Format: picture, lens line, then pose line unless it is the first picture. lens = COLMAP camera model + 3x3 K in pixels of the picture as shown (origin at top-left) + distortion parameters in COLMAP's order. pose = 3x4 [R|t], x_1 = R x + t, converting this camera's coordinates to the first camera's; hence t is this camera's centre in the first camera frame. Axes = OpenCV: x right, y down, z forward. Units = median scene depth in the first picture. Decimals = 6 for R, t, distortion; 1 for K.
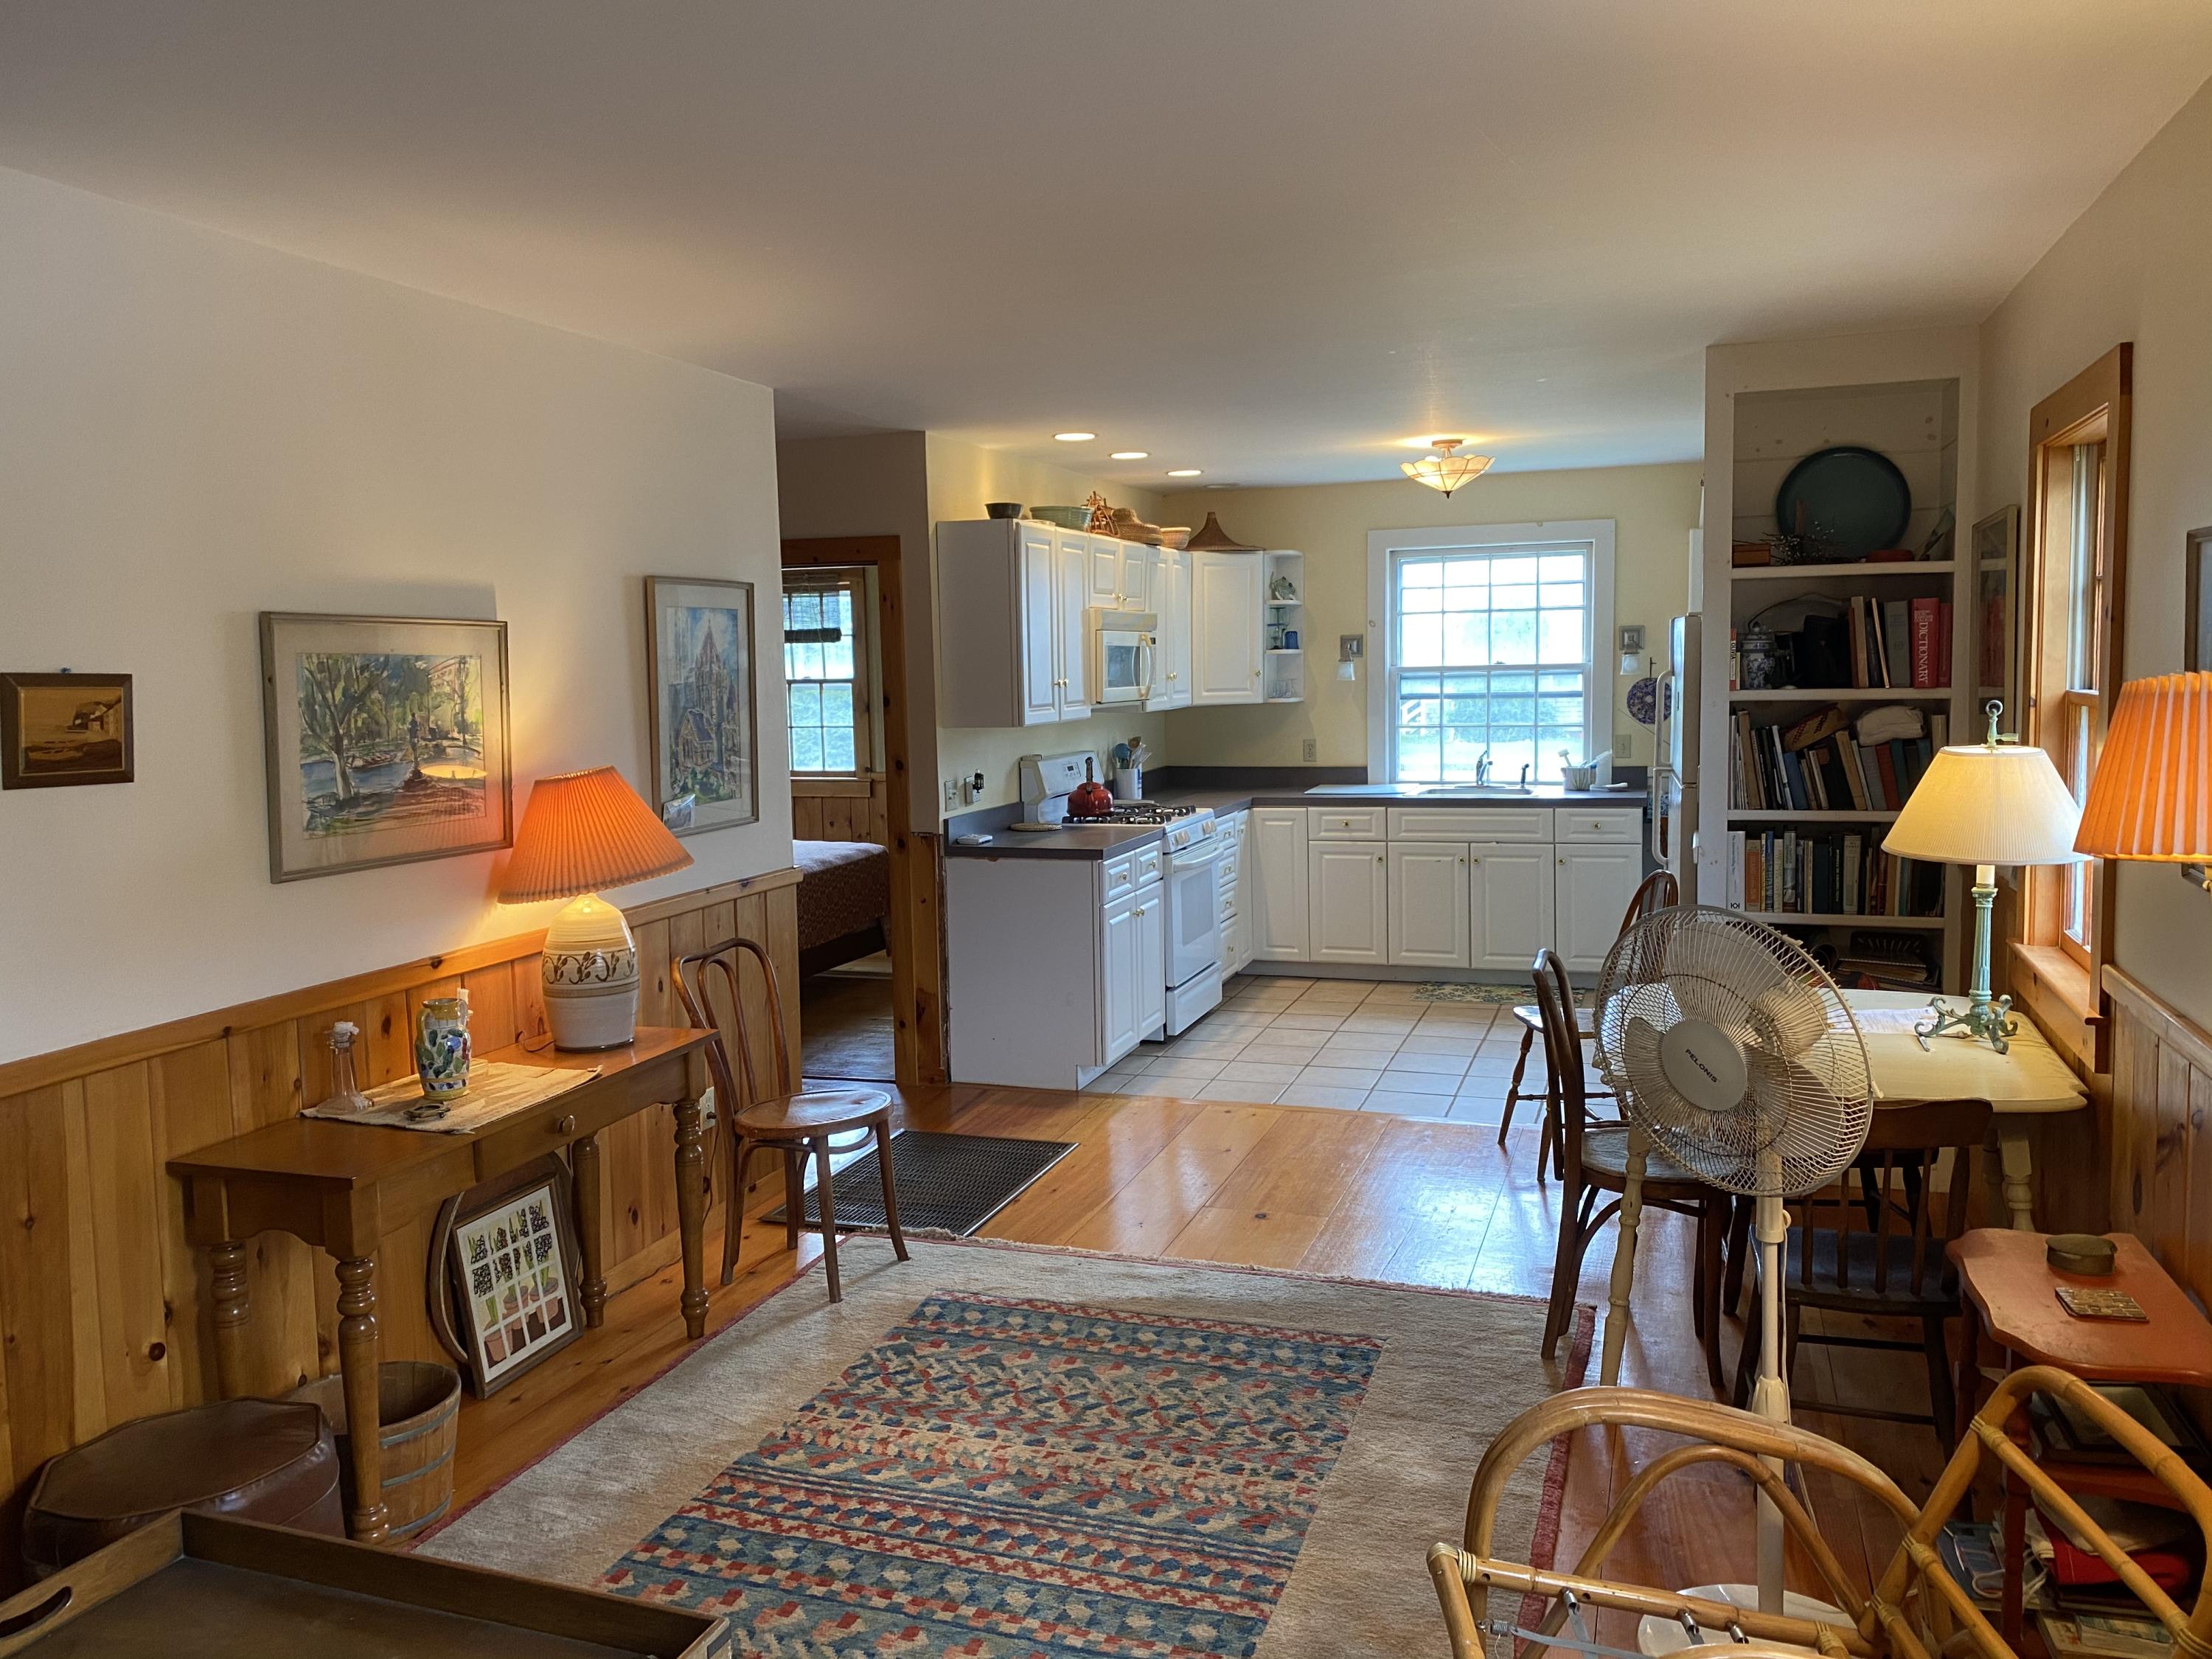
lens RADIAL K [[1678.1, 0, 1099.7], [0, 1678.1, 822.9], [0, 0, 1]] dist [0.002673, 0.000063]
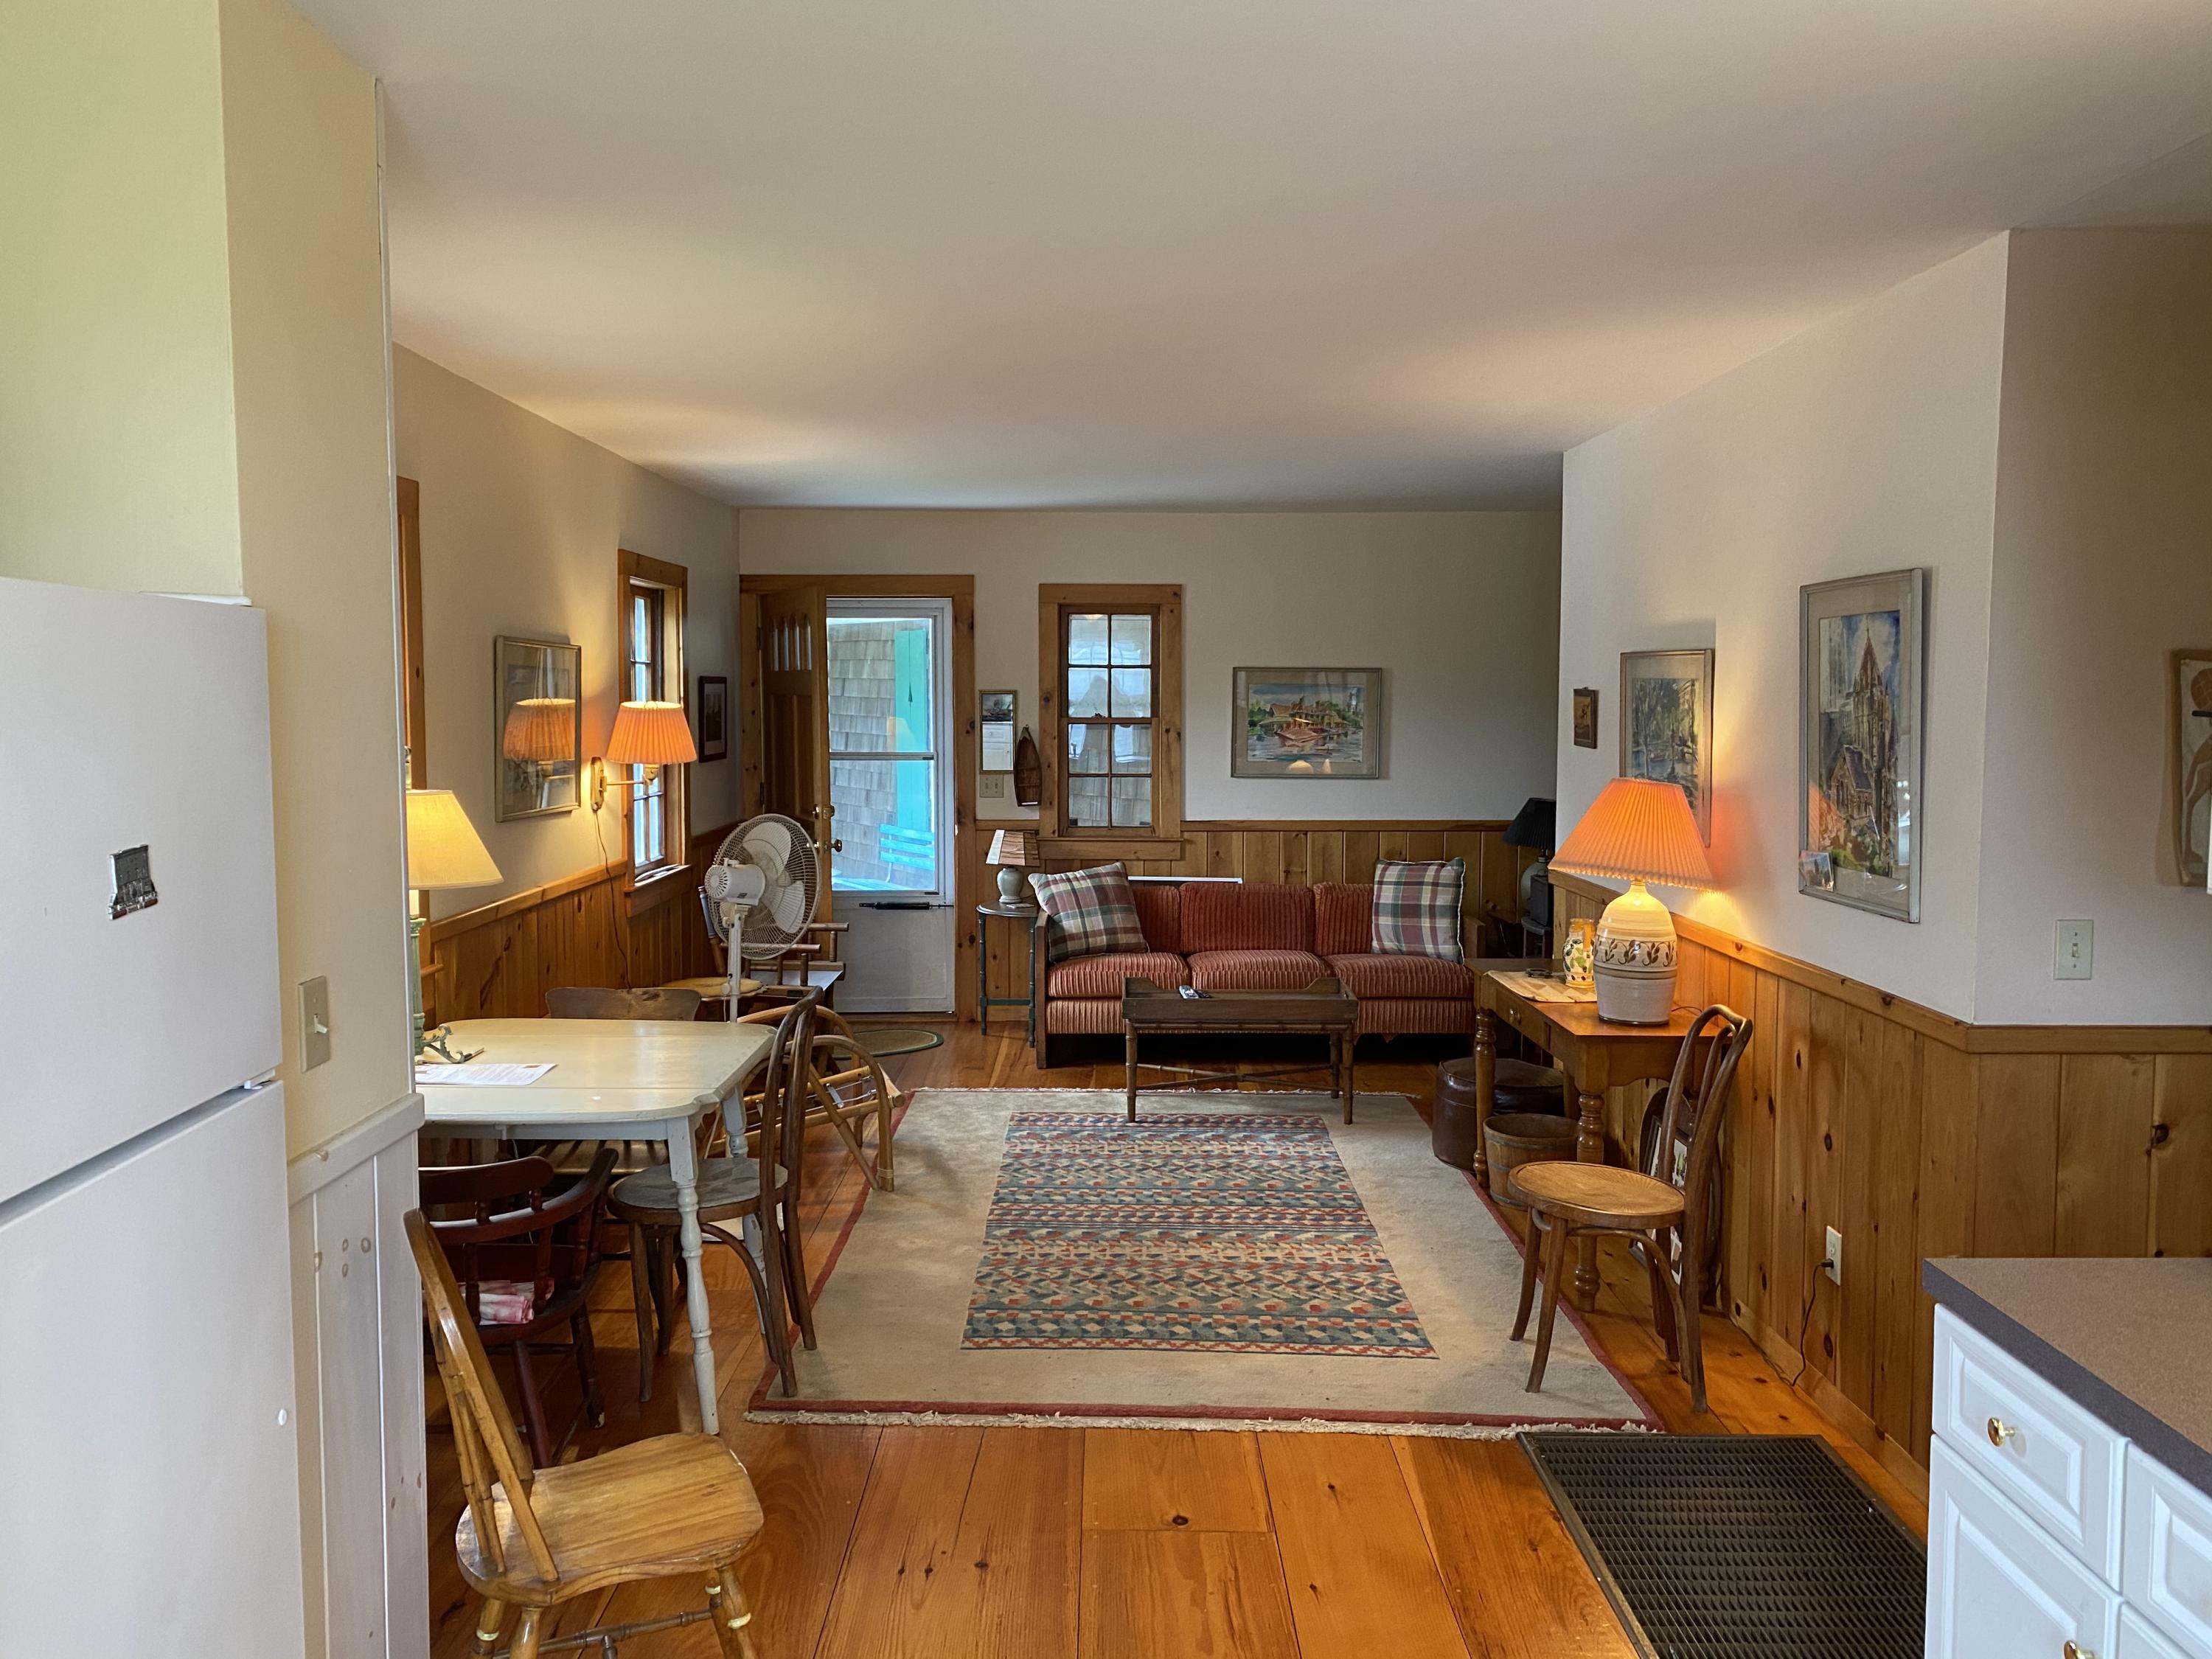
lens RADIAL K [[1678.1, 0, 1101.3], [0, 1678.1, 824.0], [0, 0, 1]] dist [0.002673, 0.000063]
pose [[-0.944940, 0.047946, -0.323711, 0.352109], [-0.009745, 0.984647, 0.174287, -0.169611], [0.327097, 0.167845, -0.929965, 1.668133]]
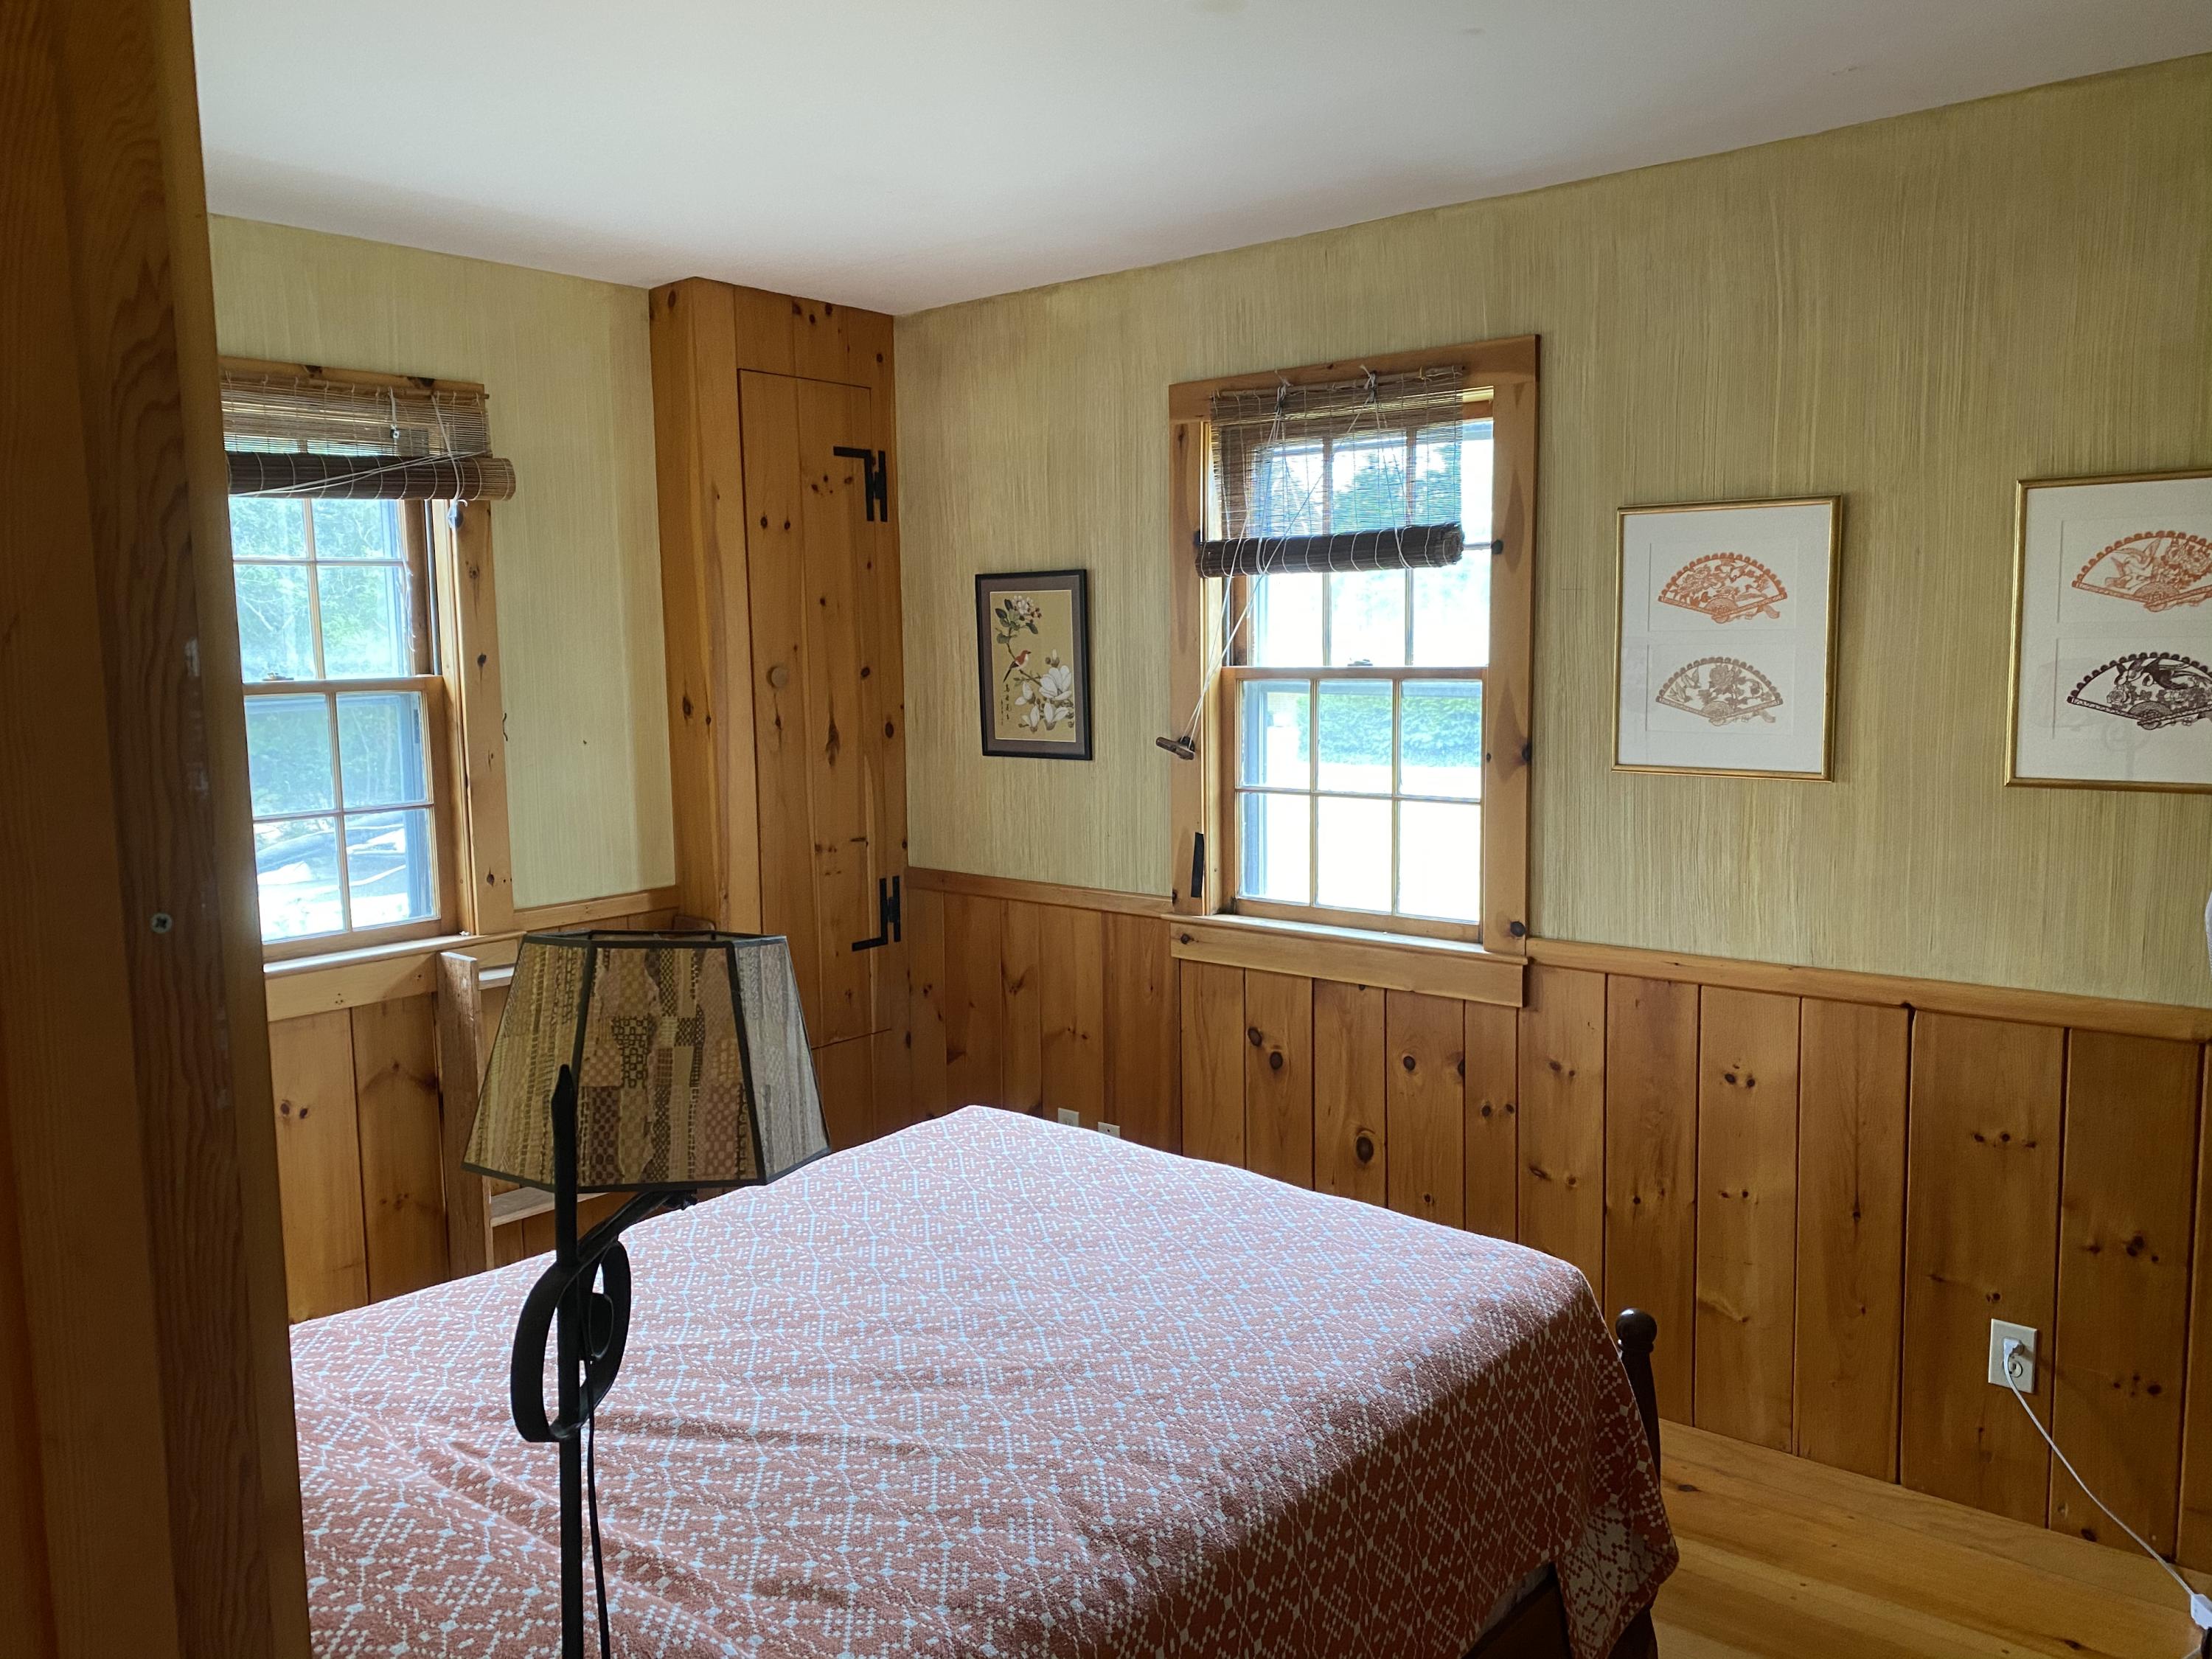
lens RADIAL K [[1678.1, 0, 1105.1], [0, 1678.1, 826.6], [0, 0, 1]] dist [0.002673, 0.000063]
pose [[0.936411, 0.053350, -0.346825, -0.108523], [-0.043494, 0.998400, 0.036145, -0.068569], [0.348198, -0.018762, 0.937233, 0.707062]]
